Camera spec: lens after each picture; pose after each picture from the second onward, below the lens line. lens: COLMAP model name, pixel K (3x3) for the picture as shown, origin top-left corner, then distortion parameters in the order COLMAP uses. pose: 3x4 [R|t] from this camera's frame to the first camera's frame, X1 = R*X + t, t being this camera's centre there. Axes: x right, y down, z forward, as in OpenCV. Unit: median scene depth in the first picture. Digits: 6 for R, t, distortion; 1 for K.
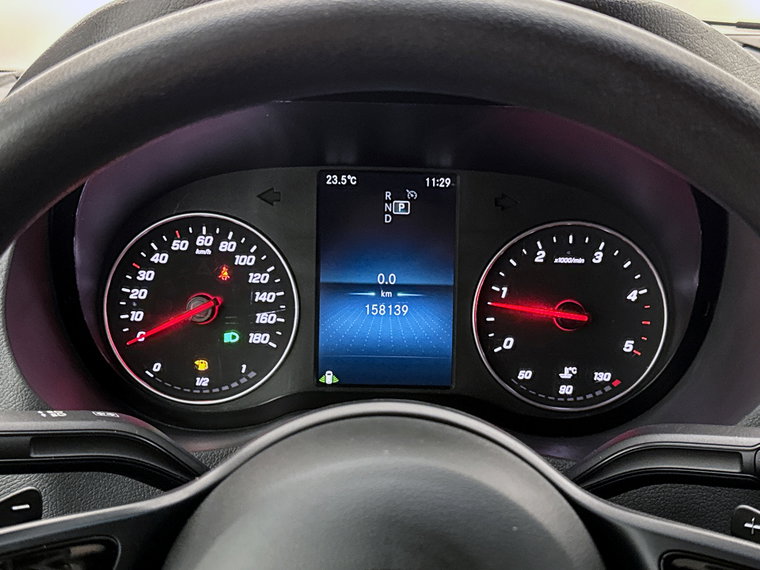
lens RADIAL K [[1050.6, 0, 385.8], [0, 1050.6, 284.3], [0, 0, 1]] dist [0.105674, 0.000000]
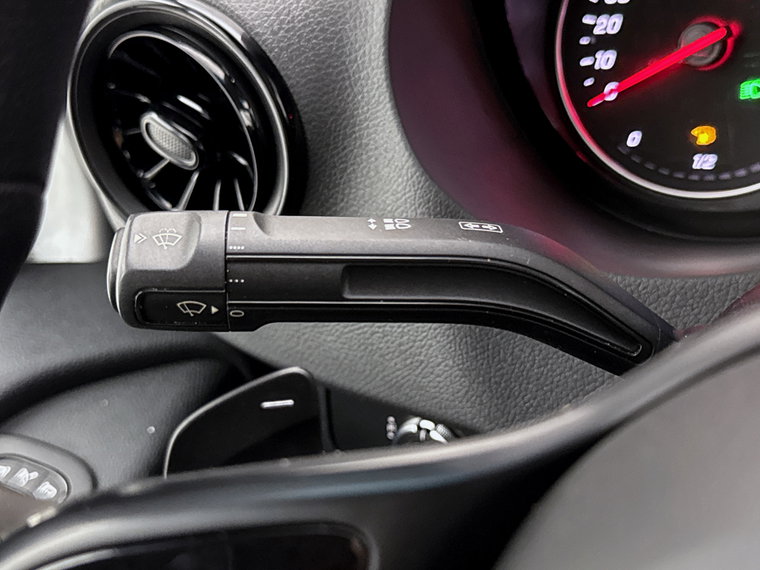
lens RADIAL K [[1070.0, 0, 378.8], [0, 1070.0, 287.5], [0, 0, 1]] dist [0.013494, 0.000000]
pose [[0.864588, 0.065380, -0.498210, -0.017355], [0.045317, 0.977313, 0.206895, 0.024018], [0.500434, -0.201457, 0.842010, 0.346467]]
